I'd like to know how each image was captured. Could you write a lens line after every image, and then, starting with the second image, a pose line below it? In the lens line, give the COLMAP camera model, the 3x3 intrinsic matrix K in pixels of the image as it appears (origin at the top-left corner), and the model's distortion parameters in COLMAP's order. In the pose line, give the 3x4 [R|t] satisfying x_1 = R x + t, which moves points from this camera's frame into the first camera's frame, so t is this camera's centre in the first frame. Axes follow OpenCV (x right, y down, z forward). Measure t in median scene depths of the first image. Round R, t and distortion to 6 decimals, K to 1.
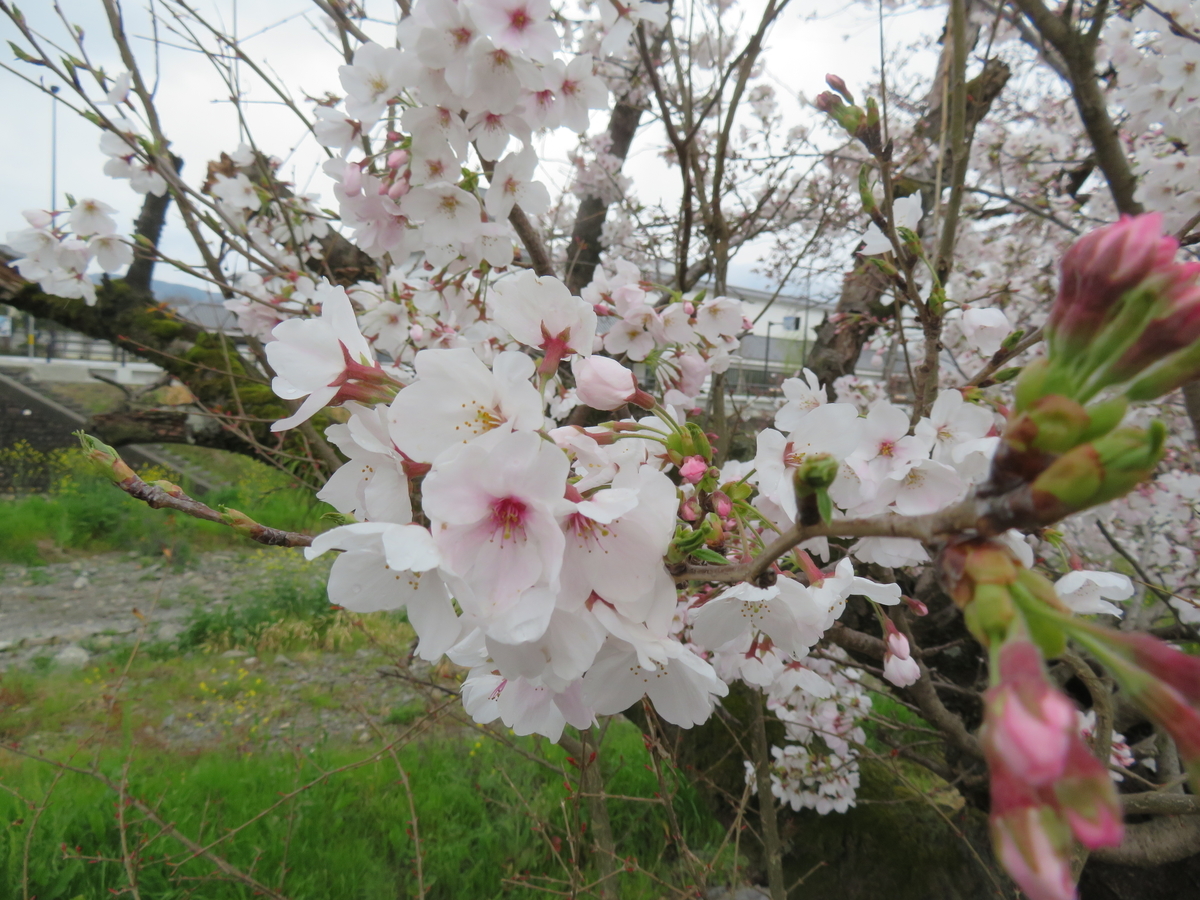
lens RADIAL K [[854.5, 0, 601.4], [0, 854.5, 448.7], [0, 0, 1]] dist [-0.006706, -0.000464]
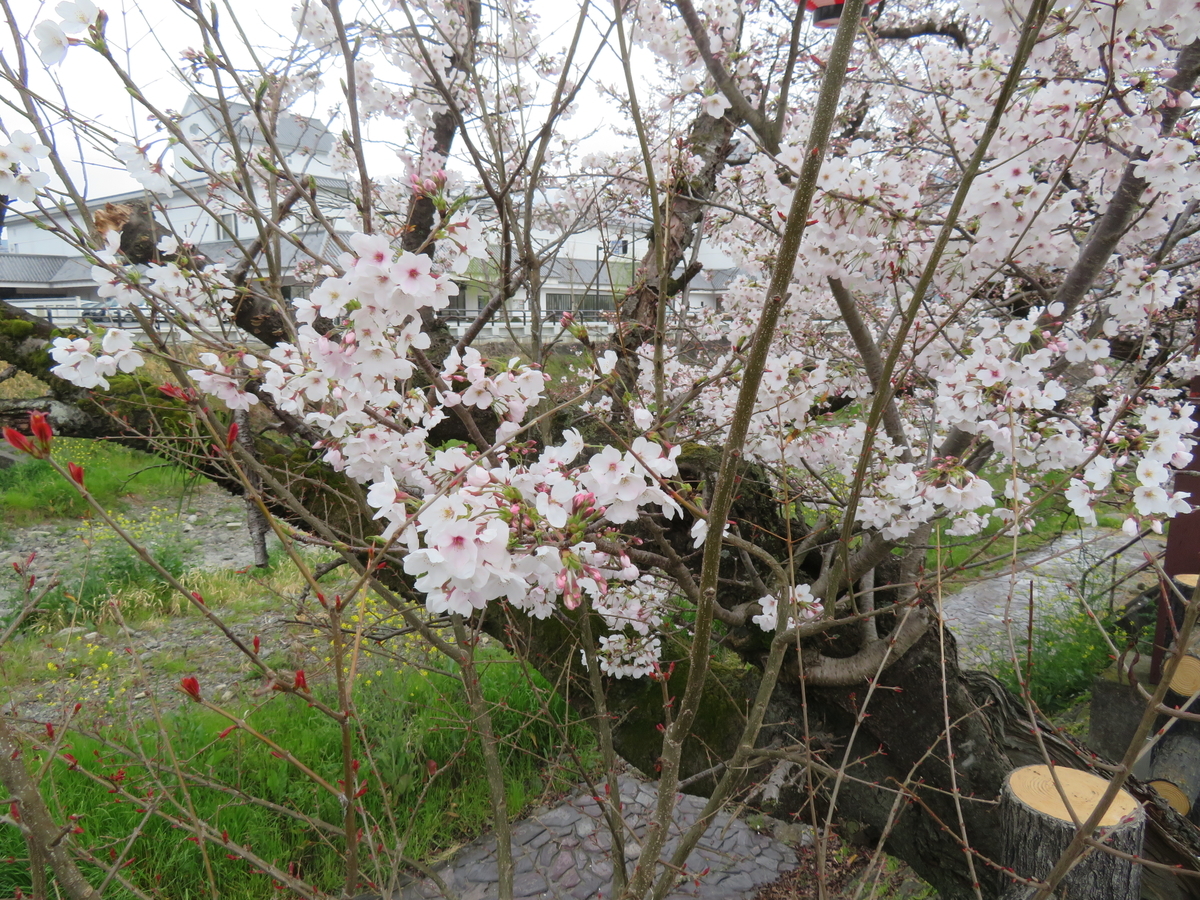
lens RADIAL K [[854.5, 0, 601.4], [0, 854.5, 448.7], [0, 0, 1]] dist [-0.006706, -0.000464]
pose [[0.980163, -0.084785, 0.179141, -0.012111], [0.069476, 0.993508, 0.090080, -0.051920], [-0.185615, -0.075847, 0.979691, -0.224755]]
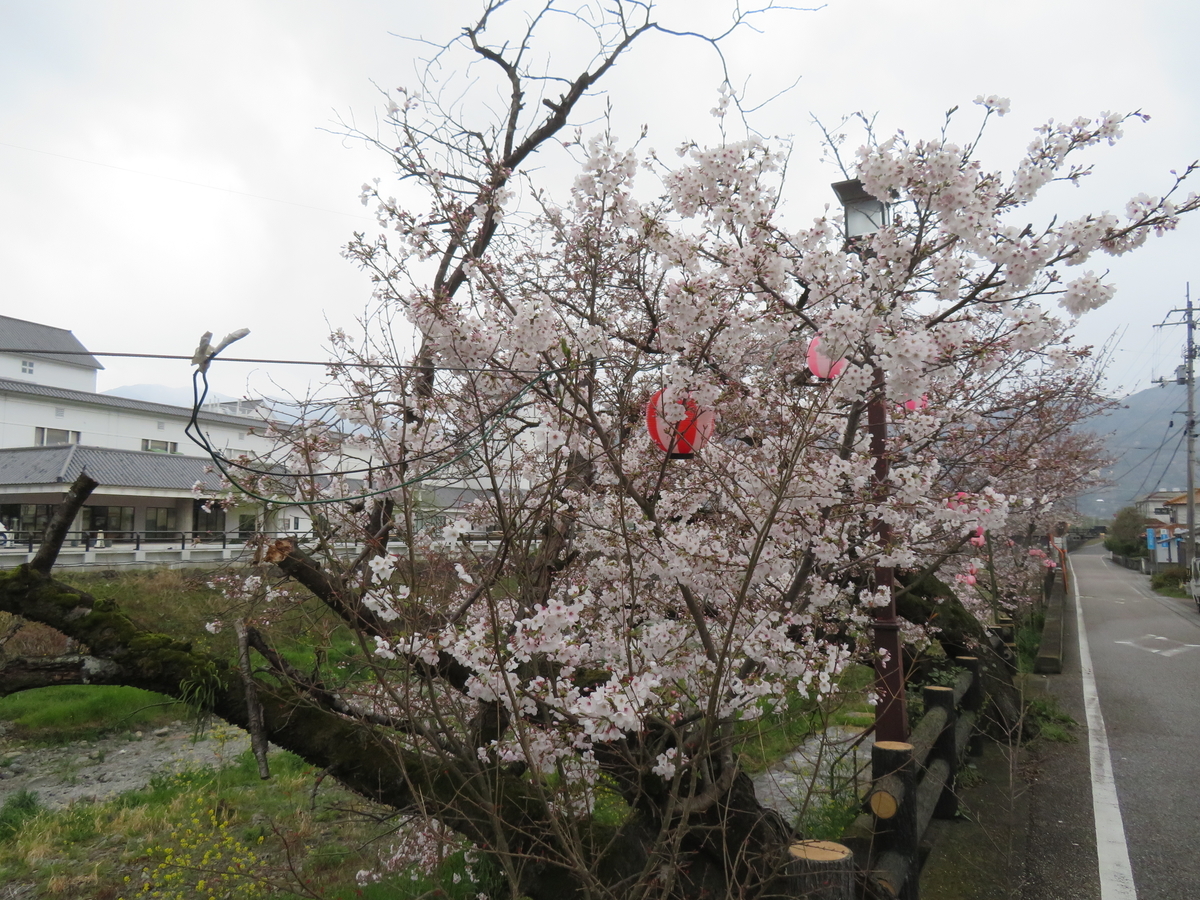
lens RADIAL K [[854.5, 0, 601.4], [0, 854.5, 448.7], [0, 0, 1]] dist [-0.006706, -0.000464]
pose [[0.894558, -0.013764, 0.446740, -0.484997], [0.085187, 0.986454, -0.140187, -0.158533], [-0.438759, 0.163462, 0.883612, -0.843344]]
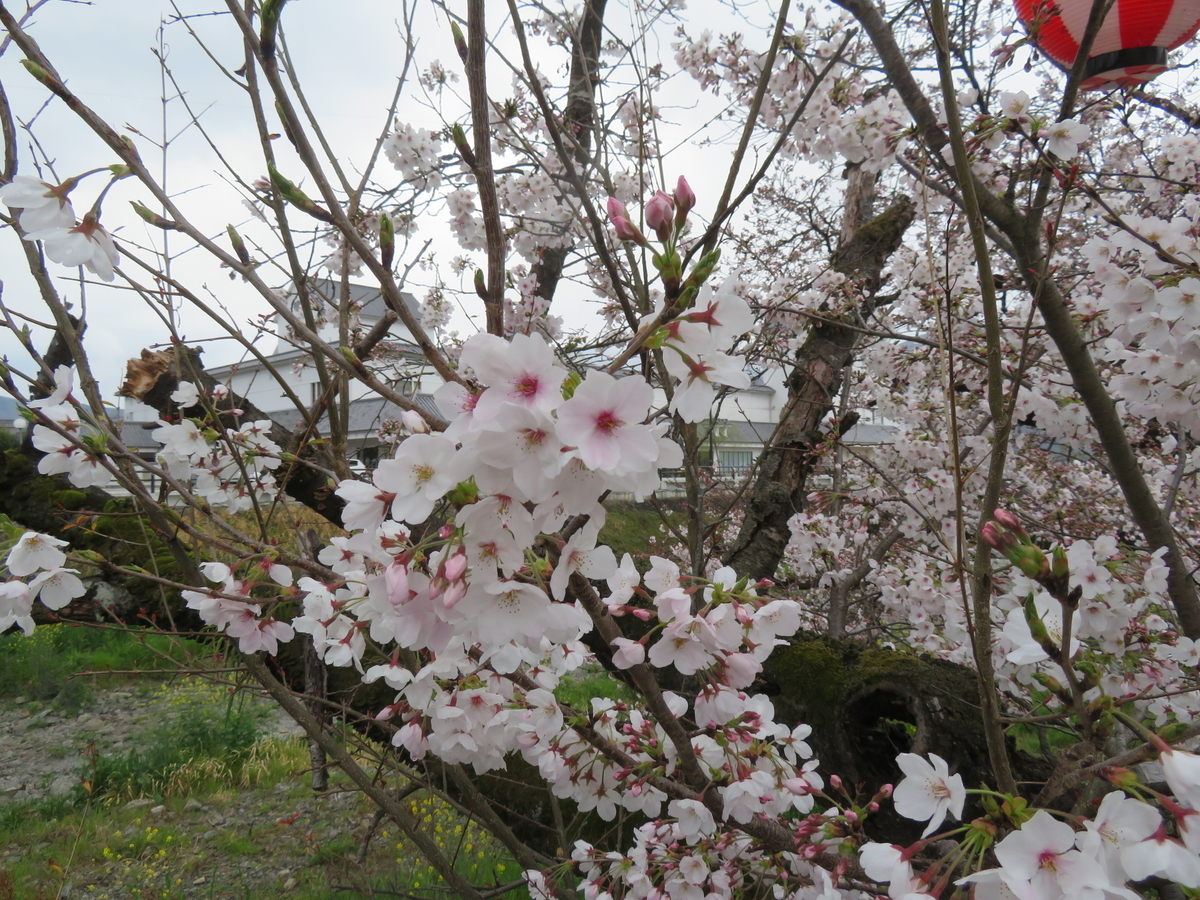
lens RADIAL K [[853.4, 0, 599.3], [0, 853.4, 453.0], [0, 0, 1]] dist [-0.001082, -0.005739]
pose [[0.992489, -0.067617, 0.101949, -0.040441], [0.077107, 0.992750, -0.092209, -0.083095], [-0.094975, 0.099378, 0.990507, 0.032399]]
